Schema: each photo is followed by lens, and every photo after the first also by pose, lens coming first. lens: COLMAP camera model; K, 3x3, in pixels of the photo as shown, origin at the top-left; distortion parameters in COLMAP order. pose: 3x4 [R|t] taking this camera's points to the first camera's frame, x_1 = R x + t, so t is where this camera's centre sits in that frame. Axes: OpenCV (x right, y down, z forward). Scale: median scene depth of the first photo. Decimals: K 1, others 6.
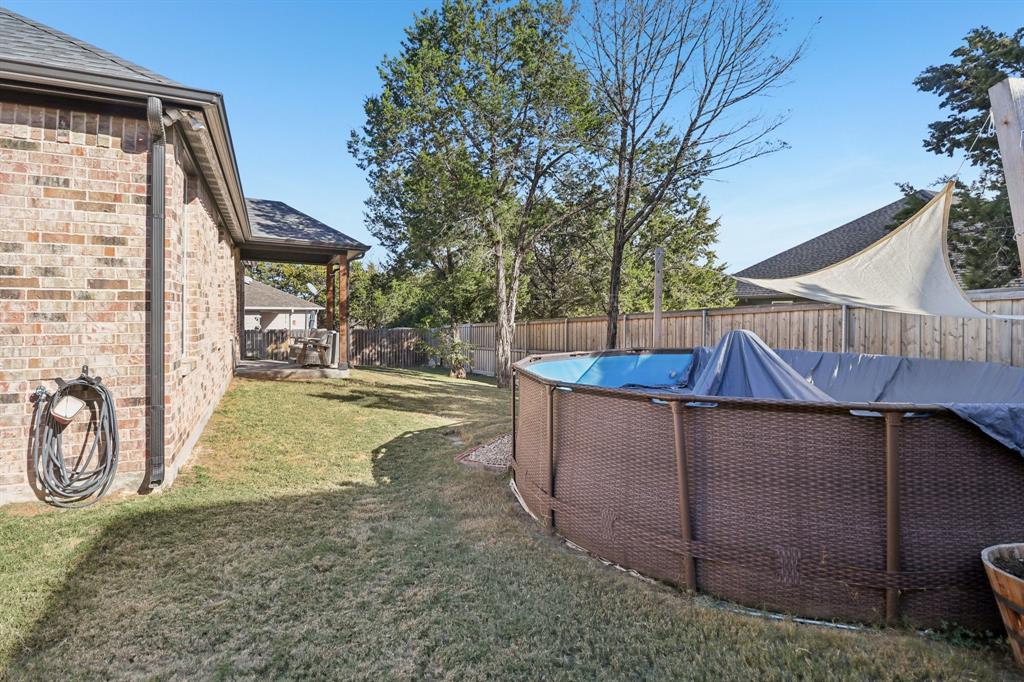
lens RADIAL K [[475.4, 0, 512.2], [0, 475.4, 311.6], [0, 0, 1]] dist [-0.000332, -0.011003]
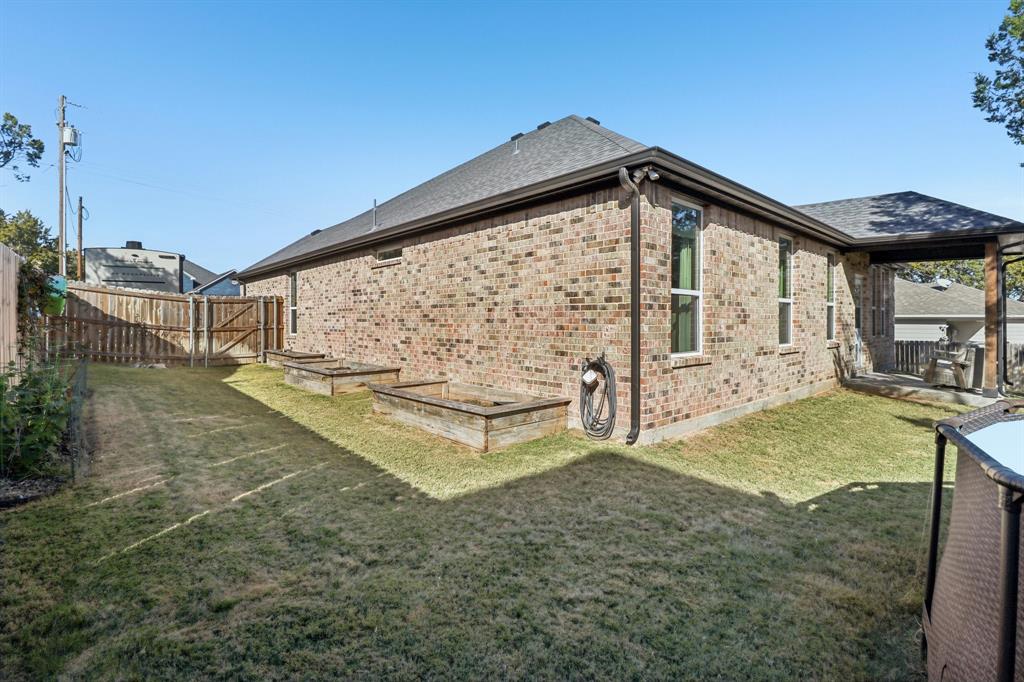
lens RADIAL K [[470.3, 0, 509.0], [0, 470.3, 325.1], [0, 0, 1]] dist [0.014793, -0.010482]
pose [[0.271741, 0.009252, -0.962326, 0.501544], [-0.000459, 0.999955, 0.009484, 0.009773], [0.962370, -0.002135, 0.271733, 0.265565]]
